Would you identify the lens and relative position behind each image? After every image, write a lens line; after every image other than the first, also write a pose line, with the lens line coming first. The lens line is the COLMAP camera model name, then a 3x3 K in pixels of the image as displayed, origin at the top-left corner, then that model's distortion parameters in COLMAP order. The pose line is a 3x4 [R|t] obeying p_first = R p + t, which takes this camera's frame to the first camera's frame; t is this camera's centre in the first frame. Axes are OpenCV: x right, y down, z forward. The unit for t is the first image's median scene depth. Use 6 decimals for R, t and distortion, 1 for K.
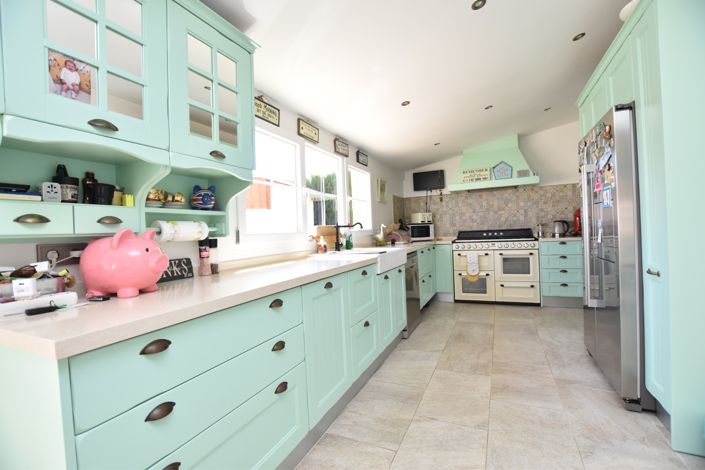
lens RADIAL K [[313.5, 0, 354.3], [0, 313.5, 235.7], [0, 0, 1]] dist [-0.029034, 0.000804]
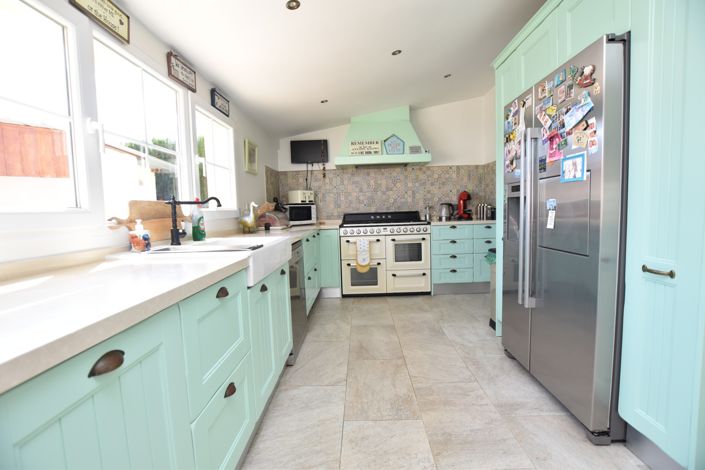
lens RADIAL K [[313.5, 0, 354.3], [0, 313.5, 235.7], [0, 0, 1]] dist [-0.029034, 0.000804]
pose [[0.915238, -0.019021, 0.402465, 0.015754], [-0.002895, 0.998549, 0.053776, -0.000040], [-0.402904, -0.050383, 0.913854, 0.277316]]
